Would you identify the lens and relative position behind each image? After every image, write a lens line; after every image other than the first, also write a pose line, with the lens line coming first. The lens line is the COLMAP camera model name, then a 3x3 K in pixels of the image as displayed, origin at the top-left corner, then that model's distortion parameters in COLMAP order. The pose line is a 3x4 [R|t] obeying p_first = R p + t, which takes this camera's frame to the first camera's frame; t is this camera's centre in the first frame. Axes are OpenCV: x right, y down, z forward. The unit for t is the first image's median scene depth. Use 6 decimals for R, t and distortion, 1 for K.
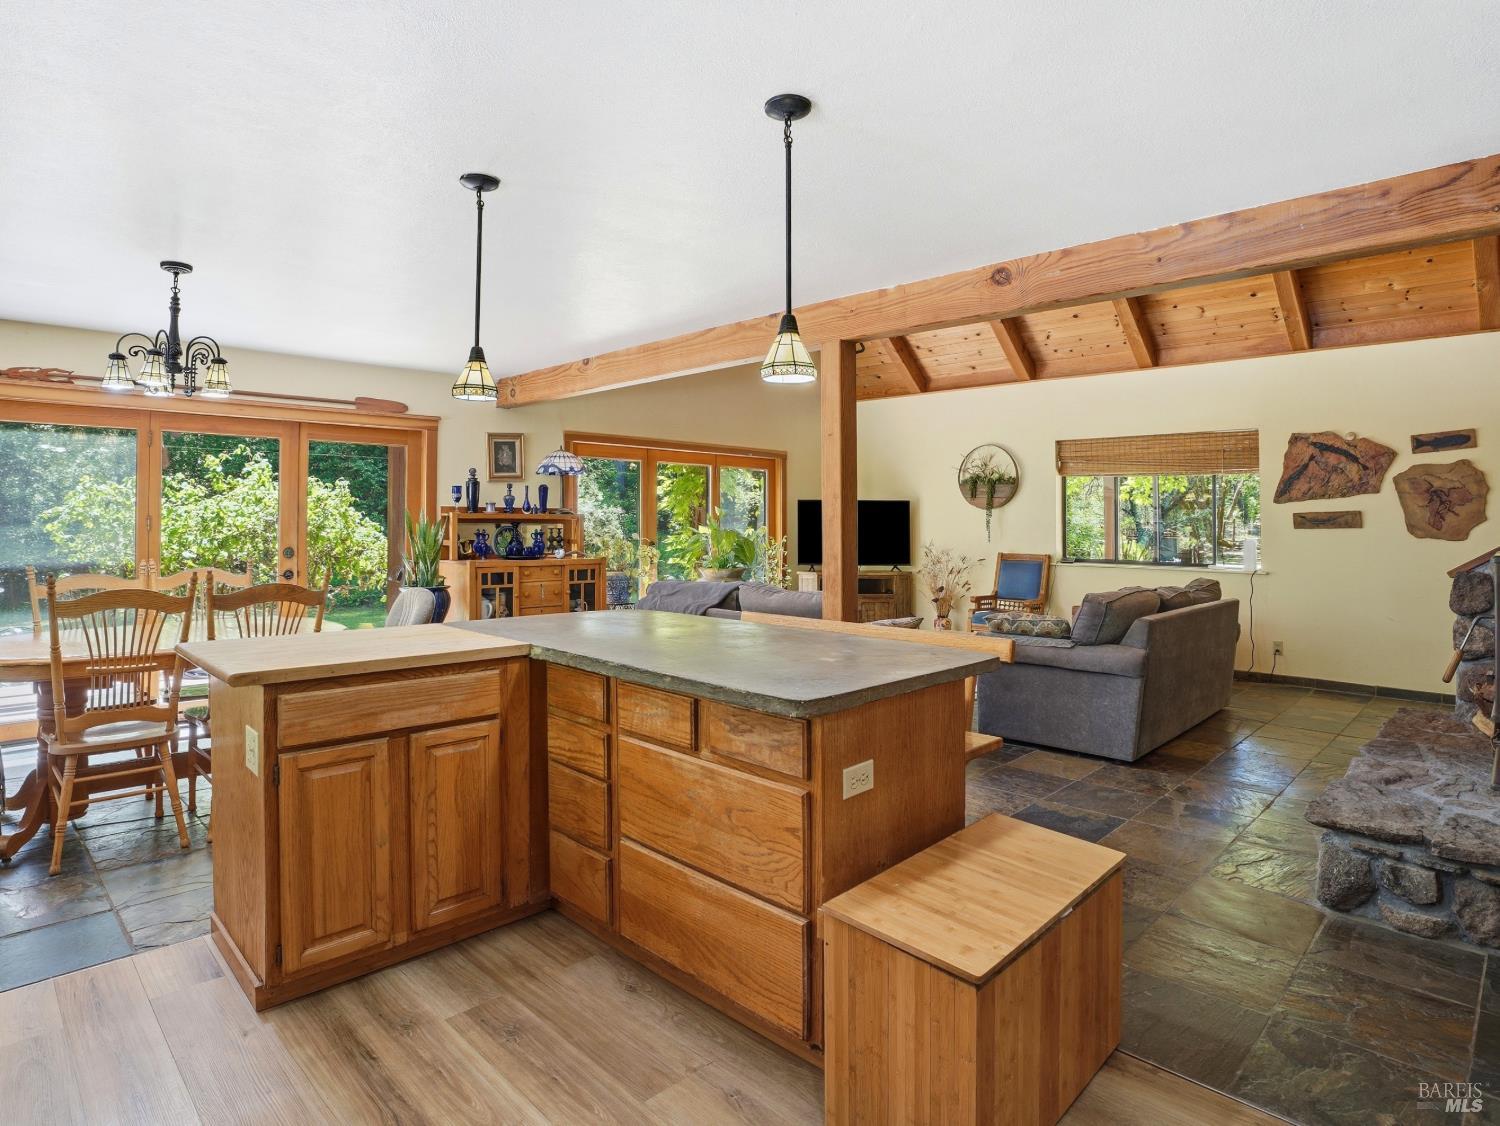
lens RADIAL K [[831.0, 0, 753.8], [0, 831.0, 503.7], [0, 0, 1]] dist [-0.076722, 0.023313]
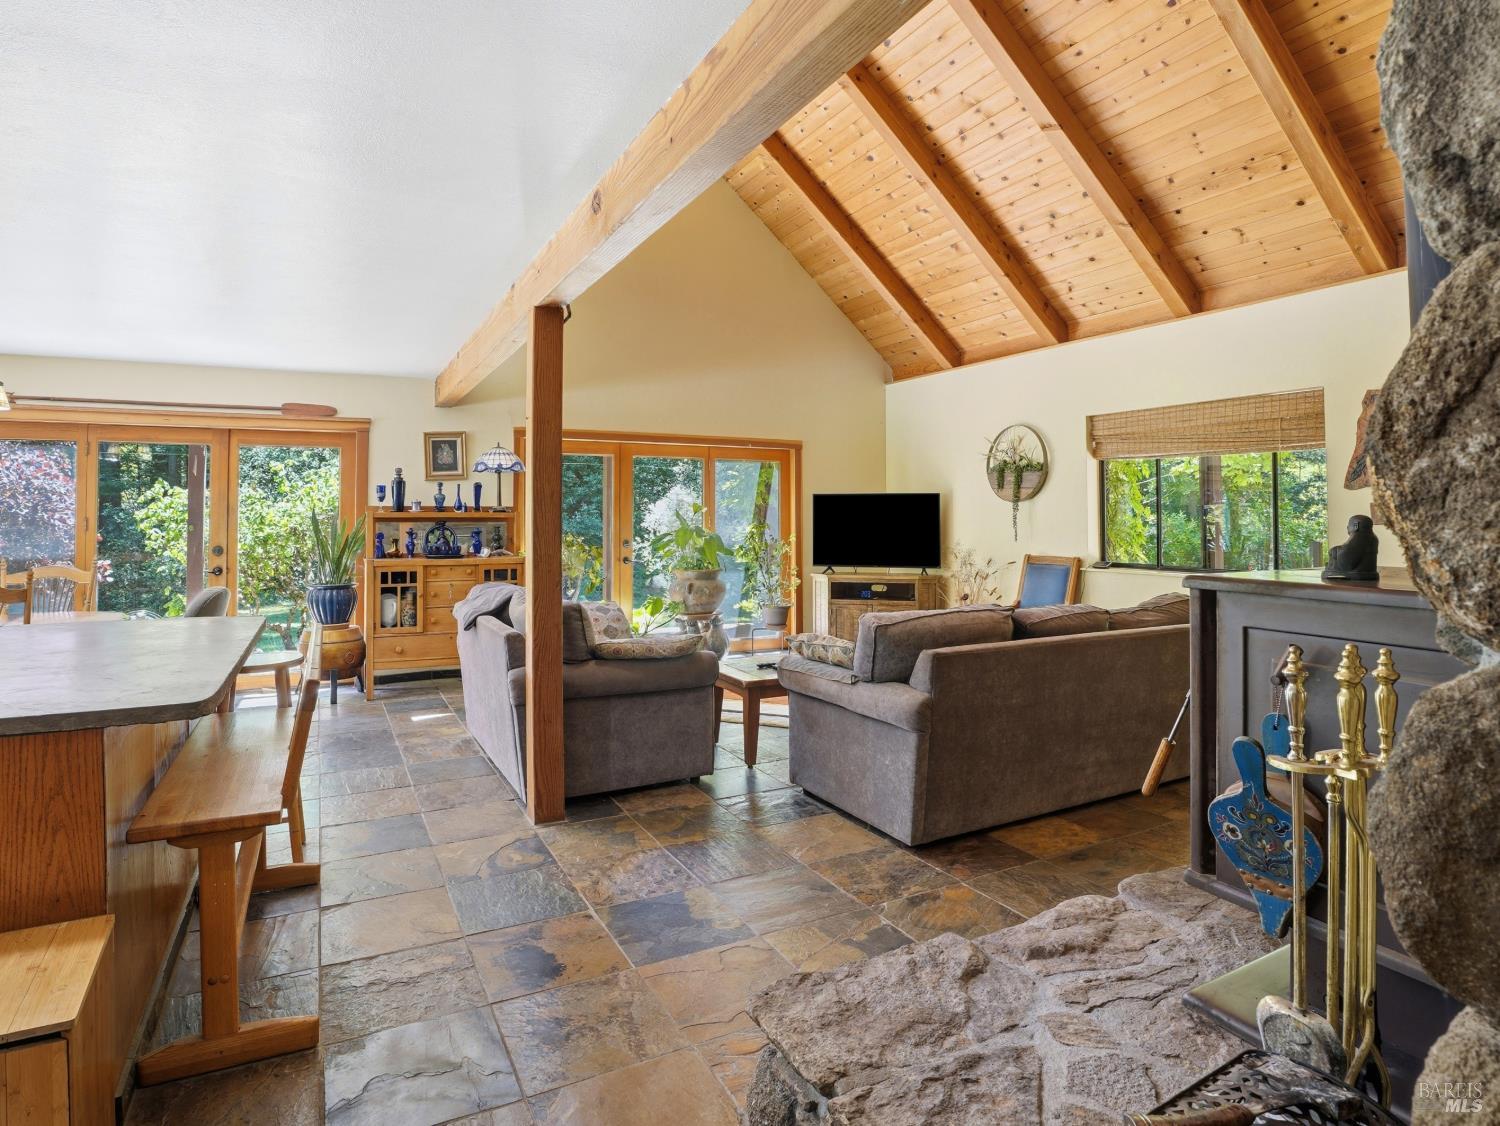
lens RADIAL K [[827.9, 0, 757.4], [0, 827.9, 491.1], [0, 0, 1]] dist [-0.078290, 0.027596]
pose [[0.954129, -0.016303, -0.298953, 0.378934], [0.013015, 0.999831, -0.012985, 0.004195], [0.299114, 0.008499, 0.954180, 0.175102]]
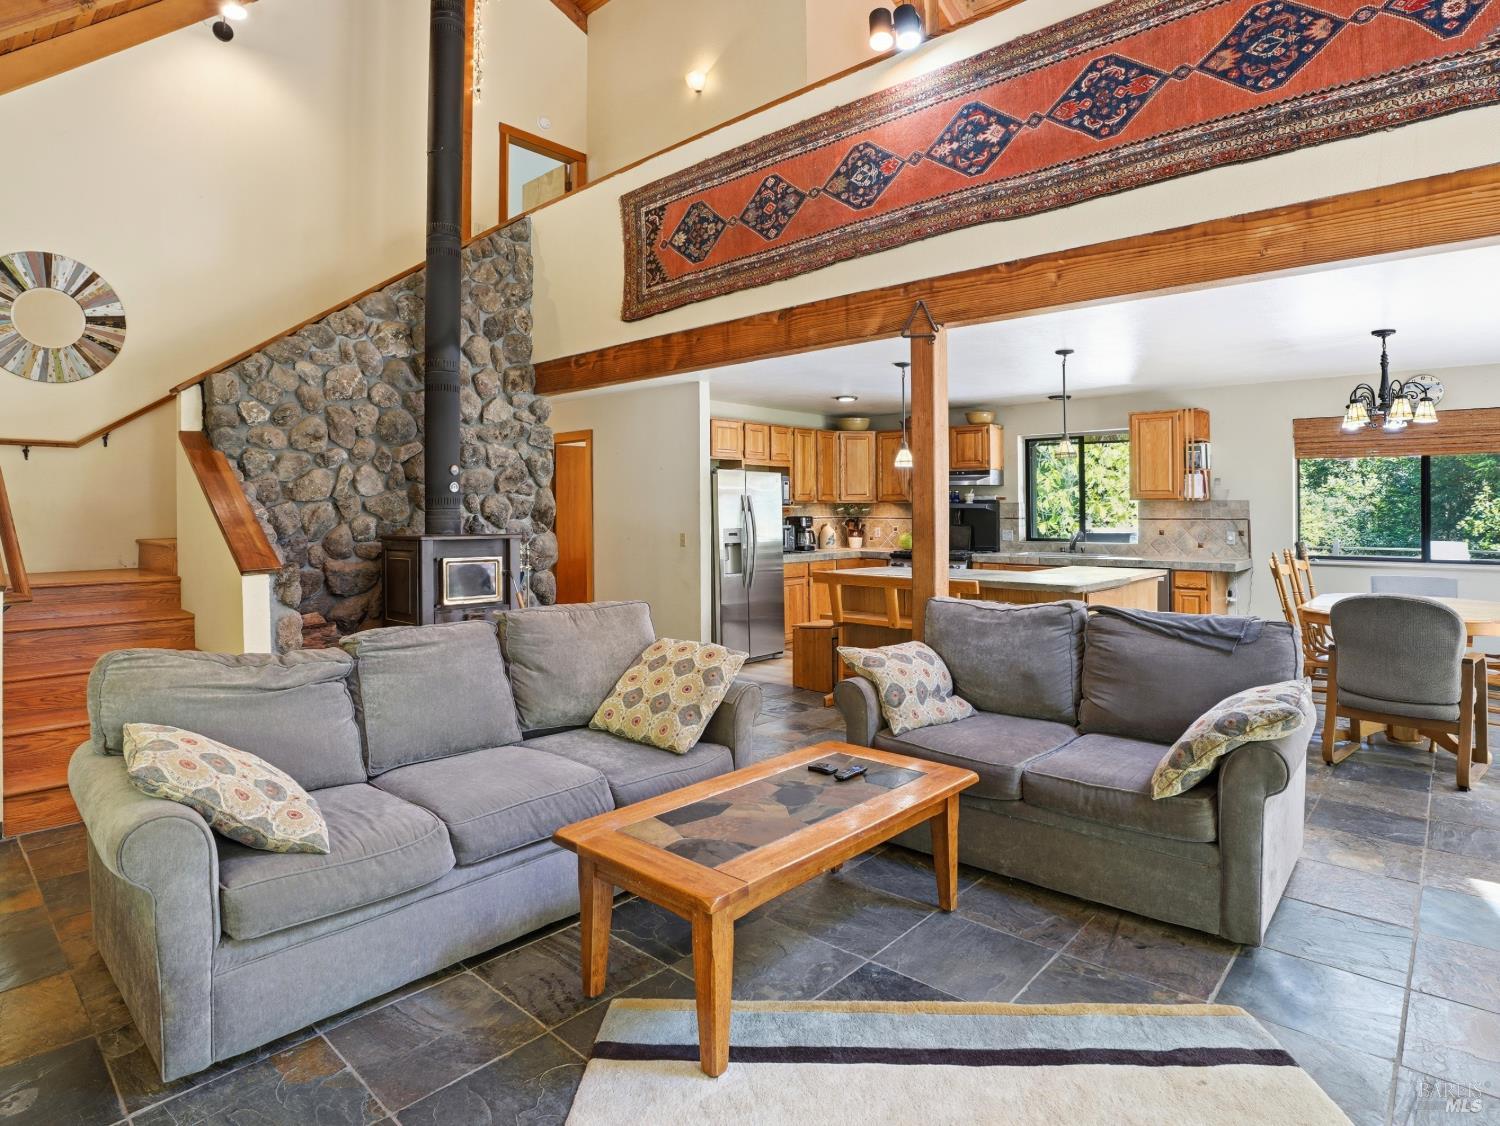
lens RADIAL K [[815.1, 0, 747.7], [0, 815.1, 525.7], [0, 0, 1]] dist [-0.073894, 0.022620]
pose [[-0.998885, -0.006194, -0.046793, 0.234840], [-0.005898, 0.999962, -0.006464, 0.026672], [0.046832, -0.006181, -0.998884, 1.291853]]
